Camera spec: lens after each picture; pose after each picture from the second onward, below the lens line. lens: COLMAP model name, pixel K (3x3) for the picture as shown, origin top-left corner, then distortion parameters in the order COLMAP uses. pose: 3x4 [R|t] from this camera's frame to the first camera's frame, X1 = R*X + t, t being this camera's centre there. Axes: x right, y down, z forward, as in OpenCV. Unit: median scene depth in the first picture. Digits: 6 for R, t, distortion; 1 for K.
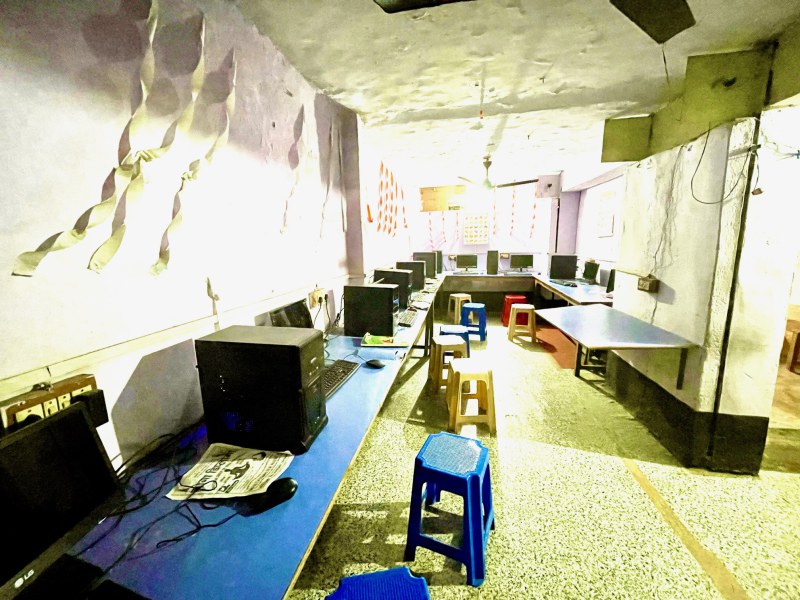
lens RADIAL K [[320.4, 0, 399.9], [0, 320.4, 298.8], [0, 0, 1]] dist [-0.000142, -0.000010]
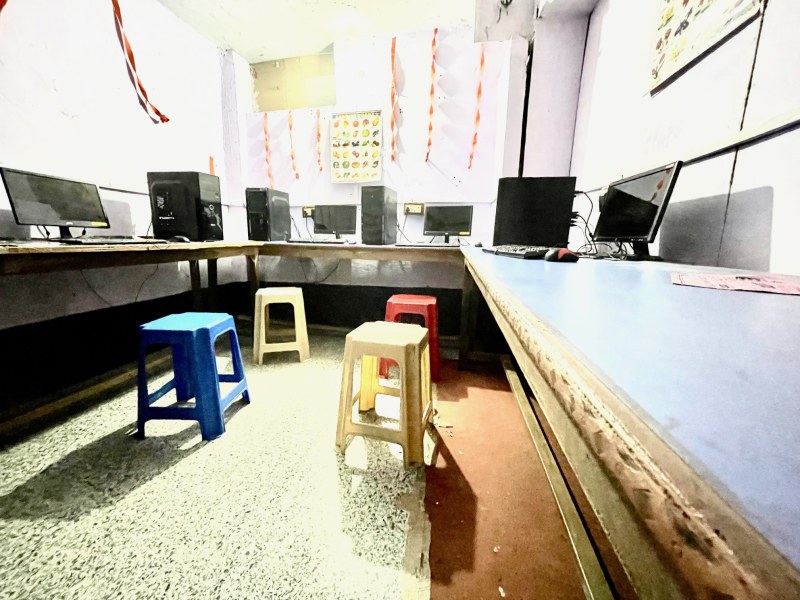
lens RADIAL K [[320.4, 0, 399.0], [0, 320.4, 298.4], [0, 0, 1]] dist [-0.000142, -0.000010]
pose [[0.999116, 0.036644, 0.020587, 0.328039], [-0.036855, 0.999271, 0.009992, -0.012843], [-0.020206, -0.010741, 0.999738, 0.597868]]
